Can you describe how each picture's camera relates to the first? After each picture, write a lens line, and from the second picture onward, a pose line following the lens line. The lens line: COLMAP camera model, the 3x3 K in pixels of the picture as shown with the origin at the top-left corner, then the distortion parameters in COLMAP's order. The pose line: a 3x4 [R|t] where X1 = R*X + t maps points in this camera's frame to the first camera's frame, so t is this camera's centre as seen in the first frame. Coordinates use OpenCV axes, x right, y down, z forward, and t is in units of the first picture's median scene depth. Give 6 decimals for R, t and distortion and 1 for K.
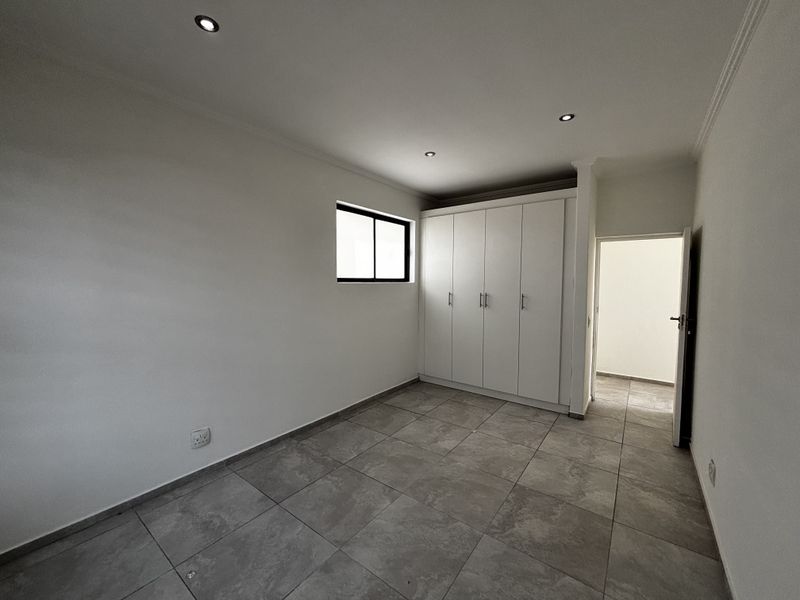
lens RADIAL K [[321.4, 0, 400.0], [0, 321.4, 300.0], [0, 0, 1]] dist [-0.000188, 0.000038]
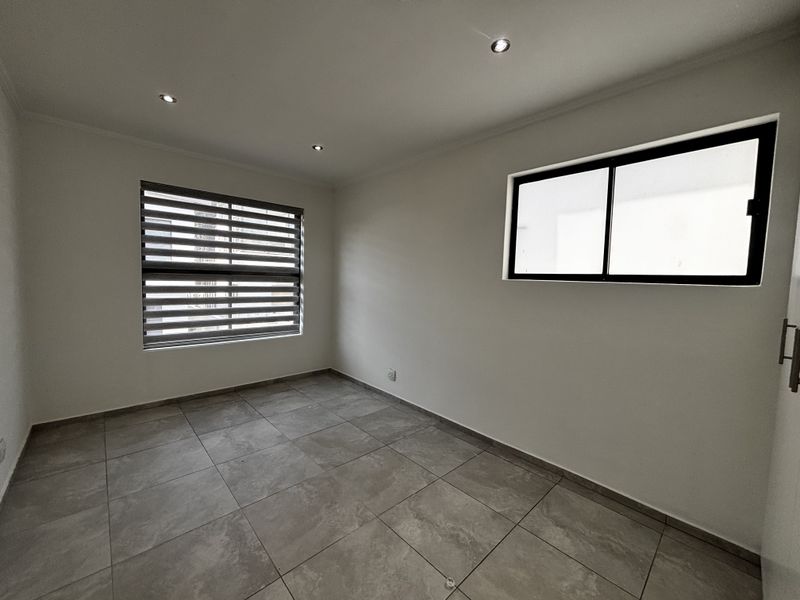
lens RADIAL K [[320.5, 0, 385.7], [0, 320.5, 286.1], [0, 0, 1]] dist [0.014465, 0.000257]
pose [[-0.187628, 0.023133, -0.981968, 0.847662], [-0.089356, 0.995175, 0.040518, -0.054014], [0.978167, 0.095347, -0.184655, 1.131596]]
